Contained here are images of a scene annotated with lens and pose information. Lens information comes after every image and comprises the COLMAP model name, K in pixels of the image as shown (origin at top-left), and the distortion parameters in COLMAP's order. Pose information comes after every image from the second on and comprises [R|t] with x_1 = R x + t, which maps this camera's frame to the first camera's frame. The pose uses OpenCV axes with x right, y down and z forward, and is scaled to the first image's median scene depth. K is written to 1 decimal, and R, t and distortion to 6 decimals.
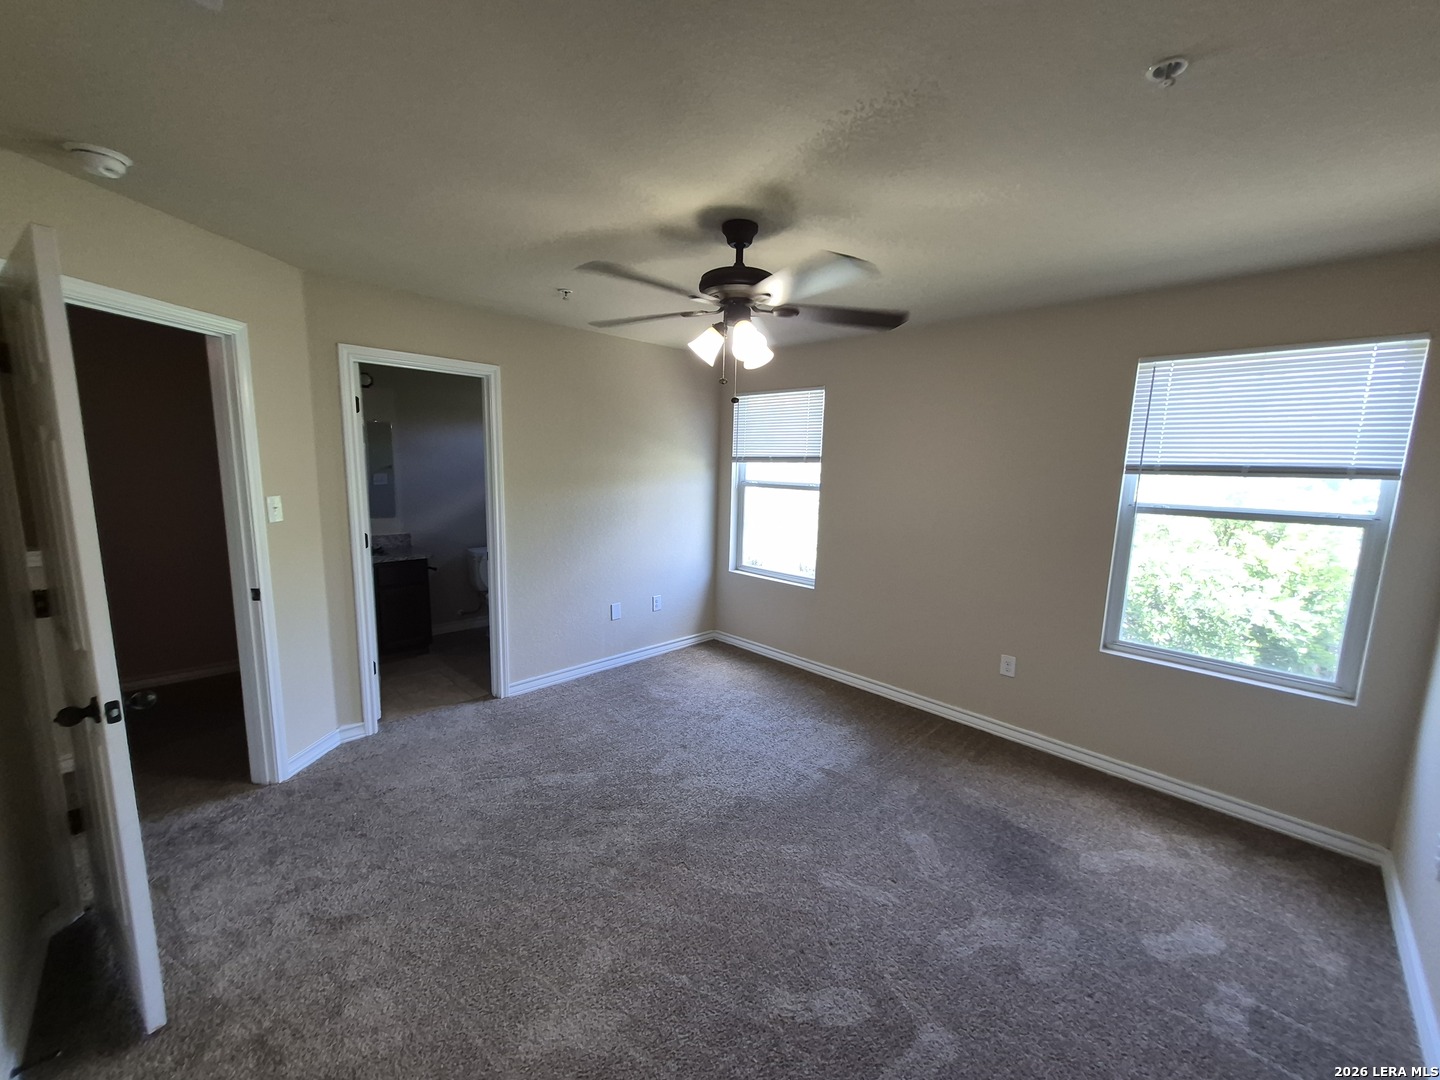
lens RADIAL K [[570.5, 0, 717.7], [0, 570.5, 549.3], [0, 0, 1]] dist [0.003054, -0.000142]
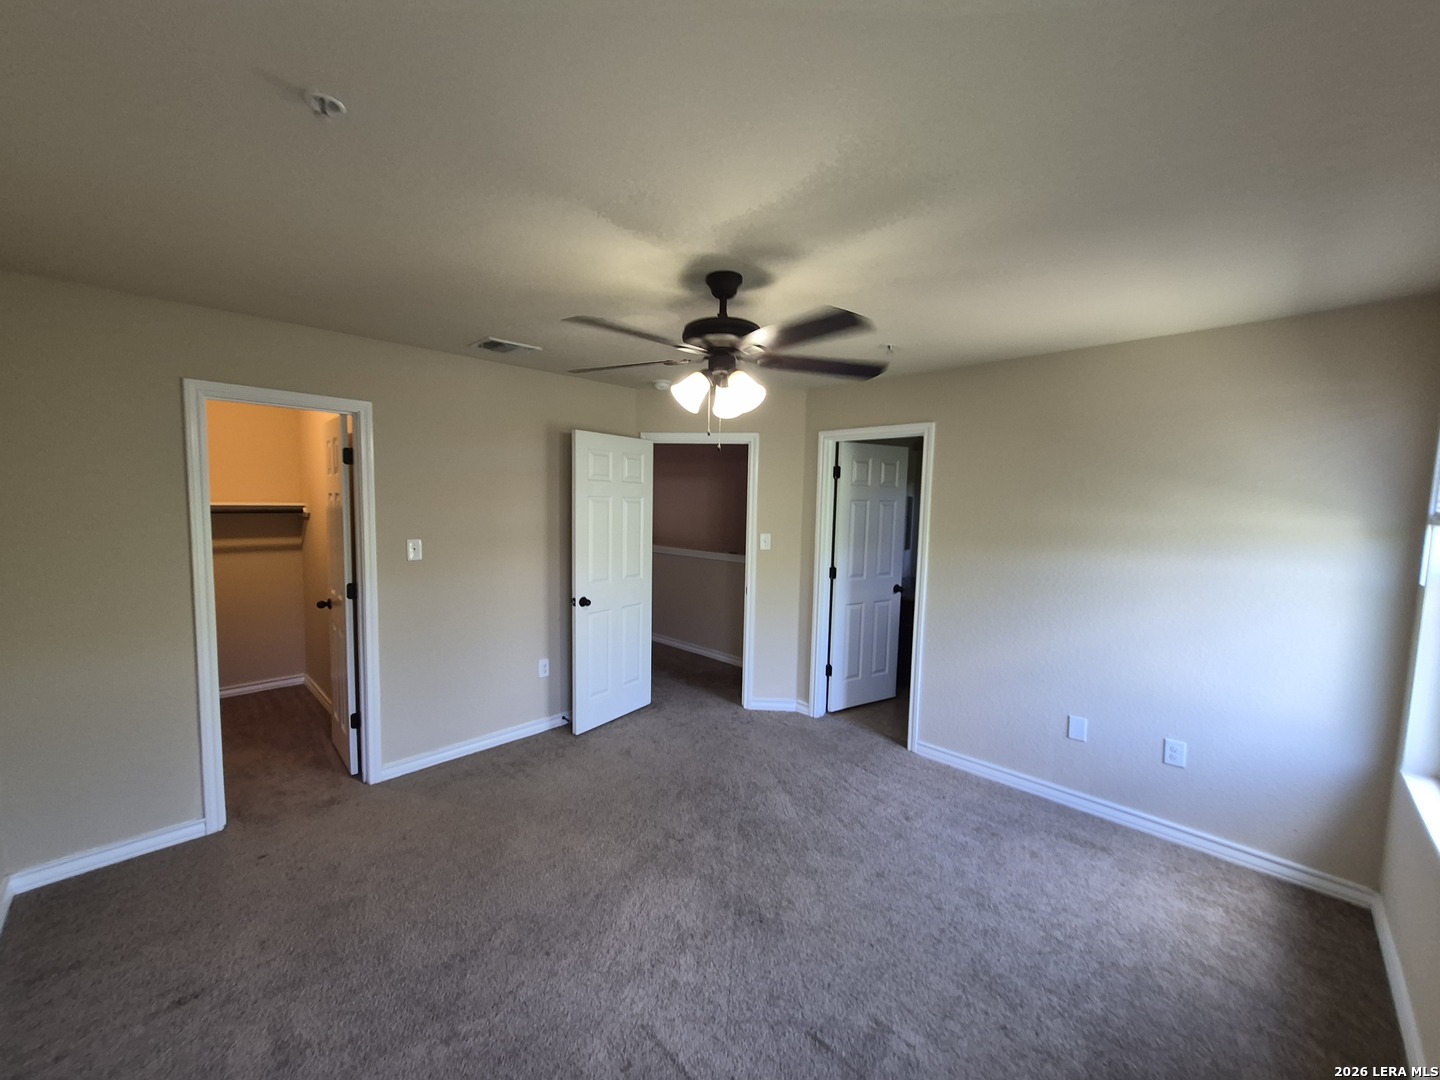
lens RADIAL K [[568.3, 0, 719.0], [0, 568.3, 549.0], [0, 0, 1]] dist [0.010686, -0.000122]
pose [[0.003319, 0.061827, -0.998081, 0.675554], [-0.171896, 0.983266, 0.060338, -0.099859], [0.985110, 0.171366, 0.013891, 0.679883]]
